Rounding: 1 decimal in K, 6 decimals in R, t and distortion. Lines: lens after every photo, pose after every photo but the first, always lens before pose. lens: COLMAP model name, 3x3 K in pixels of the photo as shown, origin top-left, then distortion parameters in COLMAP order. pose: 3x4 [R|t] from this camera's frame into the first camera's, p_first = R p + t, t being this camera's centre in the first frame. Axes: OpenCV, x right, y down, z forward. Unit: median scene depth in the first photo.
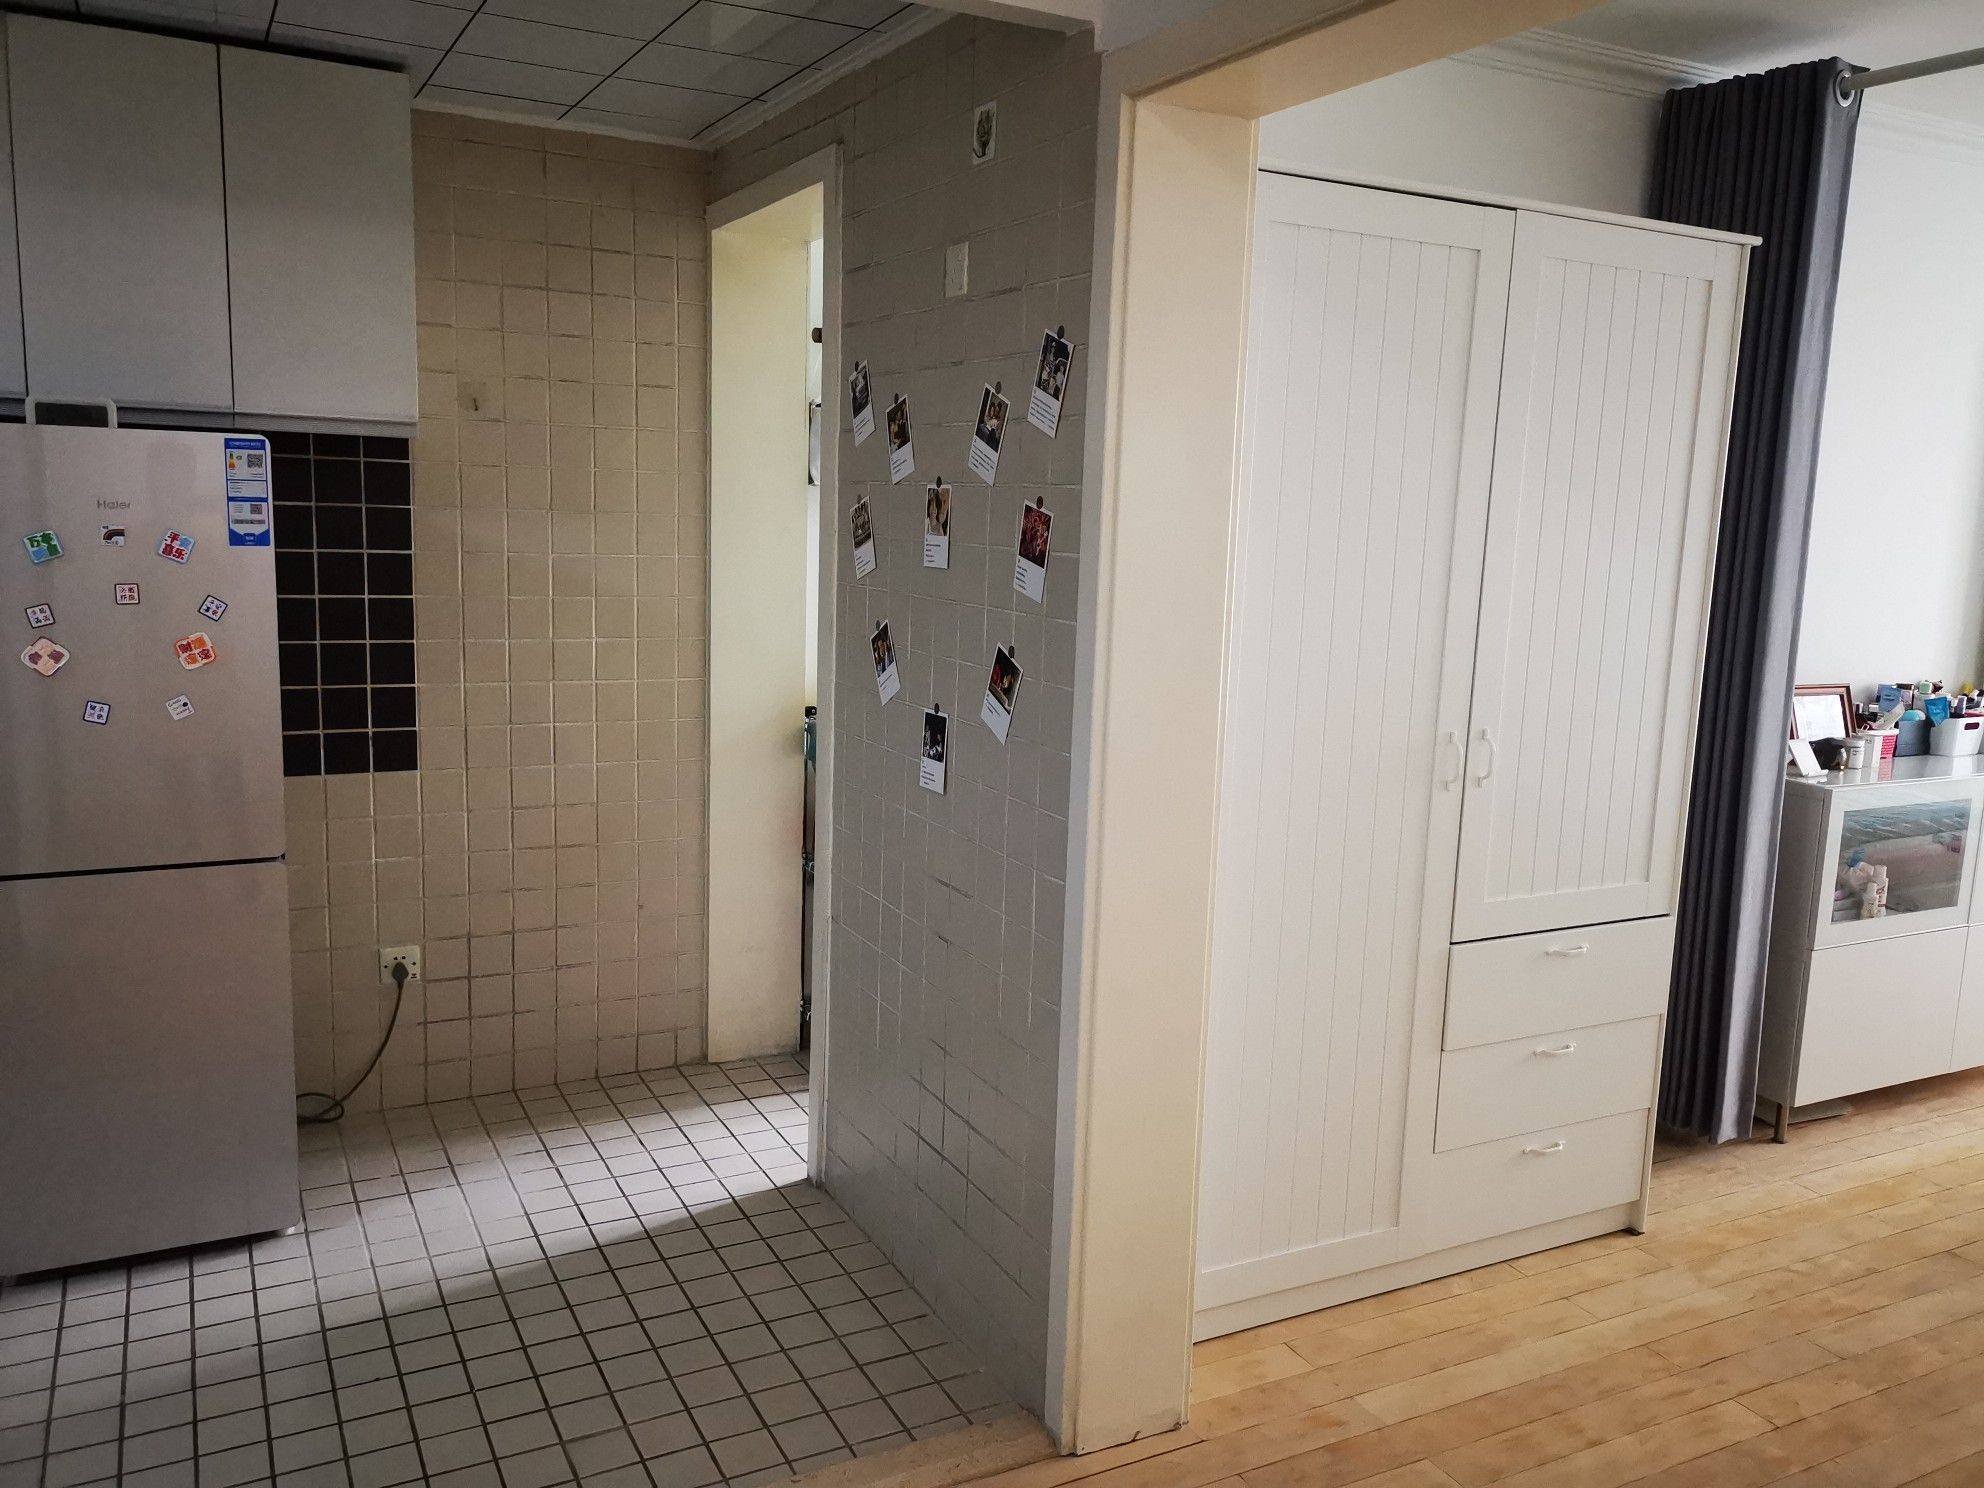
lens RADIAL K [[1561.2, 0, 990.9], [0, 1561.2, 733.6], [0, 0, 1]] dist [0.049746, -0.010836]
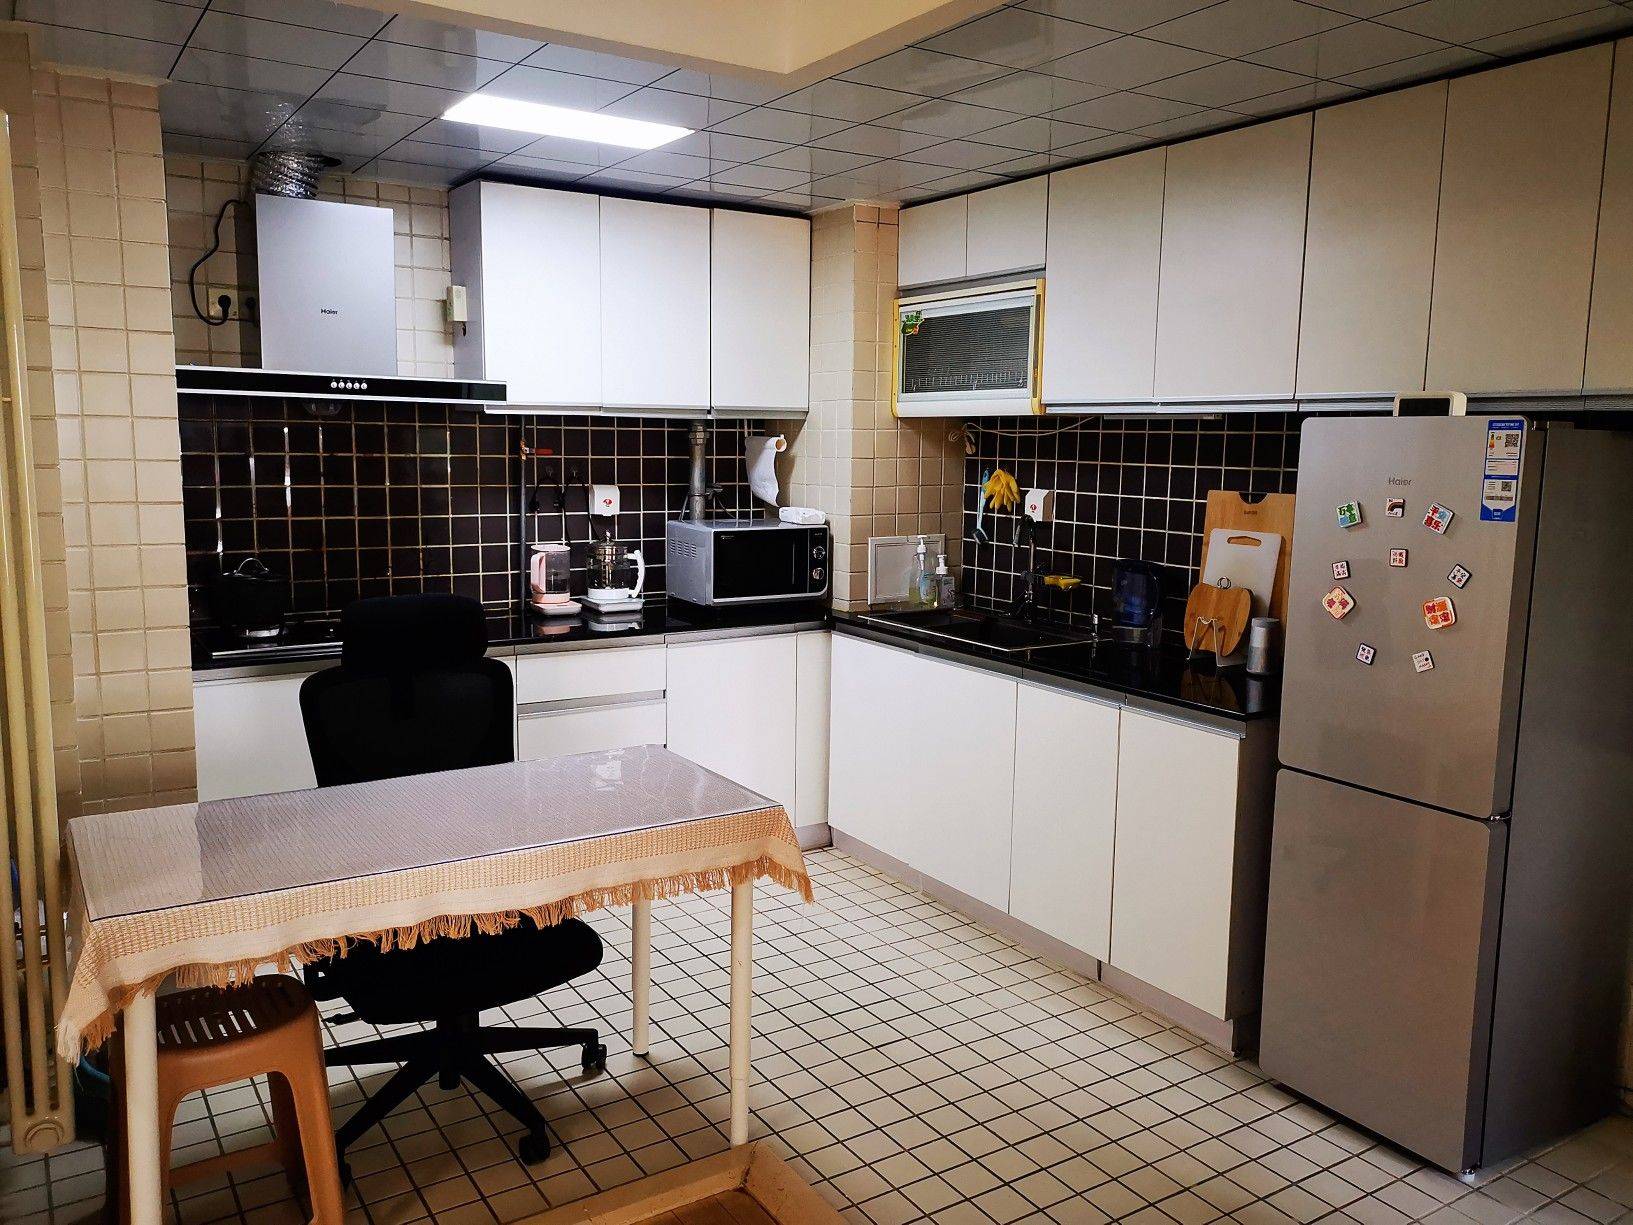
lens RADIAL K [[1285.0, 0, 815.8], [0, 1285.0, 615.4], [0, 0, 1]] dist [0.049746, -0.010836]
pose [[0.086246, 0.108746, -0.990321, 0.236339], [-0.165610, 0.981760, 0.093383, -0.041590], [0.982413, 0.155953, 0.102682, 0.313056]]
